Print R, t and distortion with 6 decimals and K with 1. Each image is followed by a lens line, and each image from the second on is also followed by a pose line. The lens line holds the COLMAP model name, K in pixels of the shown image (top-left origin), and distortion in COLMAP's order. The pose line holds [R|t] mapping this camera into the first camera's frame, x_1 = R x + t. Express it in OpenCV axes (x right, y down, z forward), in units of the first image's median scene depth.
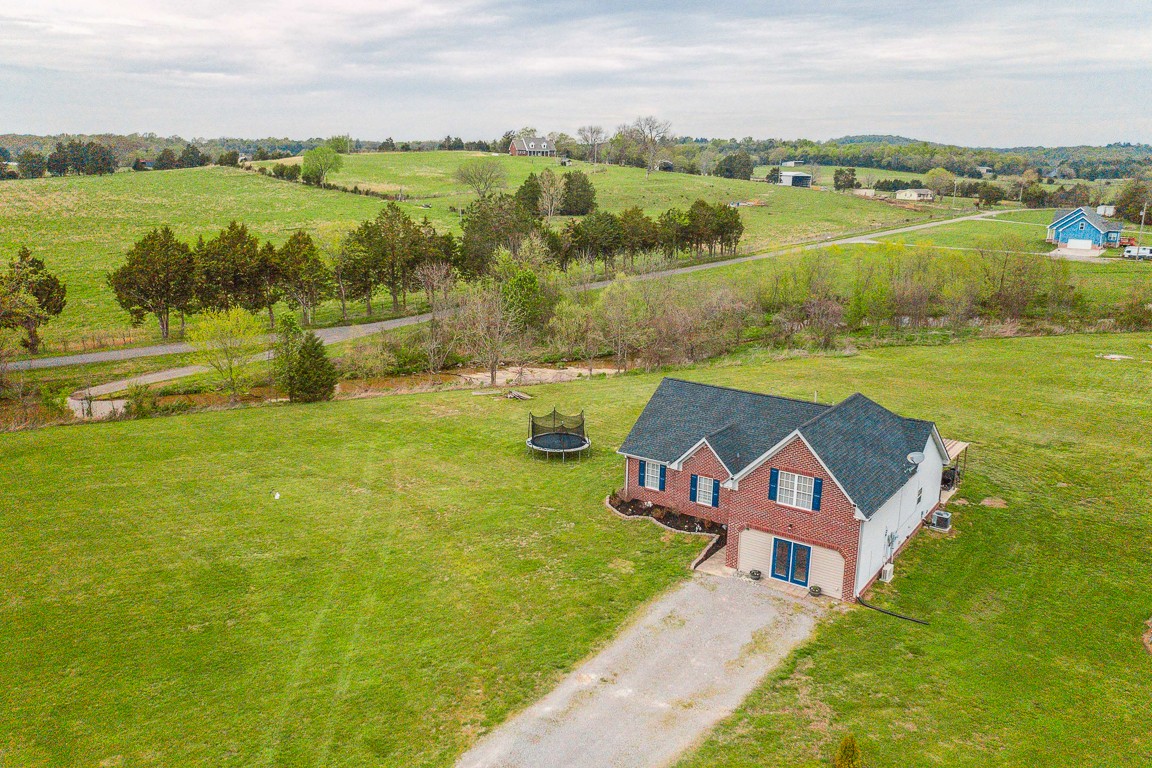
lens RADIAL K [[916.5, 0, 571.5], [0, 916.5, 344.8], [0, 0, 1]] dist [-0.021771, -0.001302]
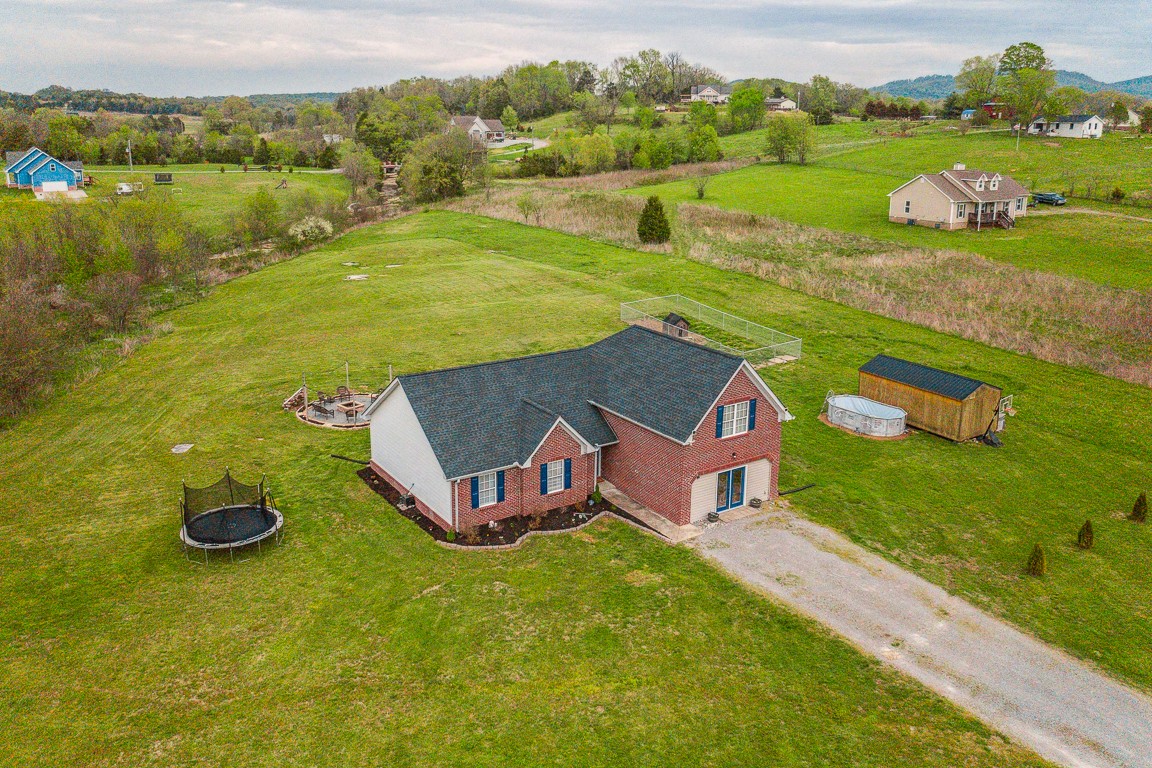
lens RADIAL K [[916.5, 0, 579.9], [0, 916.5, 346.3], [0, 0, 1]] dist [-0.021771, -0.001302]
pose [[0.356854, -0.240467, 0.902680, -0.713236], [0.179950, 0.965898, 0.186168, -0.140066], [-0.916664, 0.096003, 0.387956, 0.743500]]
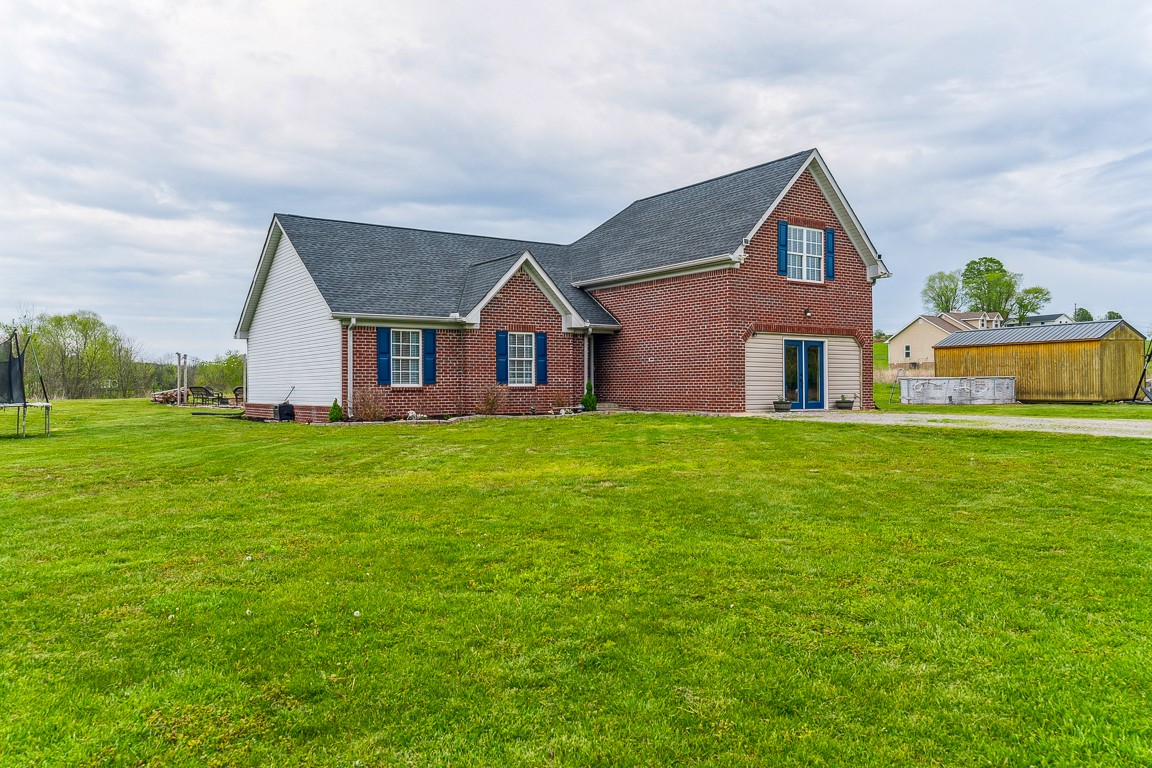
lens RADIAL K [[861.9, 0, 578.6], [0, 861.9, 392.2], [0, 0, 1]] dist [0.005232, 0.002410]
pose [[0.344024, -0.030184, 0.938475, -0.379530], [0.199590, 0.978993, -0.041678, 0.244415], [-0.917503, 0.201648, 0.342822, 0.944467]]
